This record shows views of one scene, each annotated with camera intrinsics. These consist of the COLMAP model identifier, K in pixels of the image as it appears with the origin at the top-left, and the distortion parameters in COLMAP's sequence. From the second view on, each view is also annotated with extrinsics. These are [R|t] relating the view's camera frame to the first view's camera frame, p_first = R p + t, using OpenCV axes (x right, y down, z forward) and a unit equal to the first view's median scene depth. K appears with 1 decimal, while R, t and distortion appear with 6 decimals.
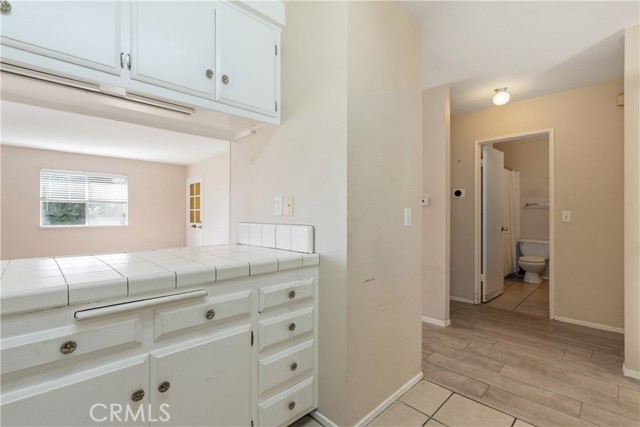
lens RADIAL K [[295.7, 0, 317.1], [0, 295.7, 211.9], [0, 0, 1]] dist [-0.009537, 0.000100]
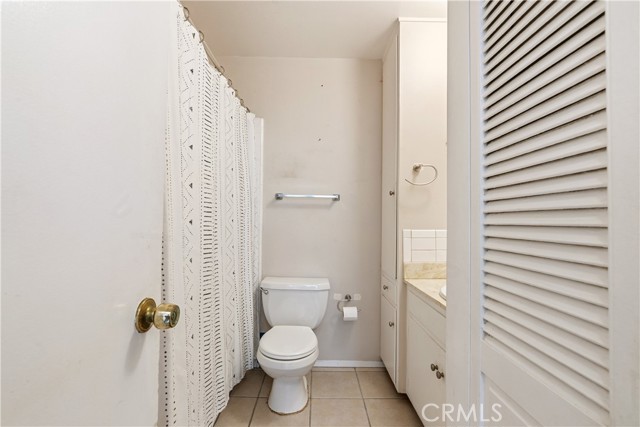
lens RADIAL K [[295.7, 0, 319.6], [0, 295.7, 214.9], [0, 0, 1]] dist [-0.009537, 0.000100]
pose [[0.696782, 0.016684, 0.717089, 0.450988], [-0.017965, 0.999822, -0.005805, 0.003738], [-0.717058, -0.008838, 0.696958, 0.660906]]
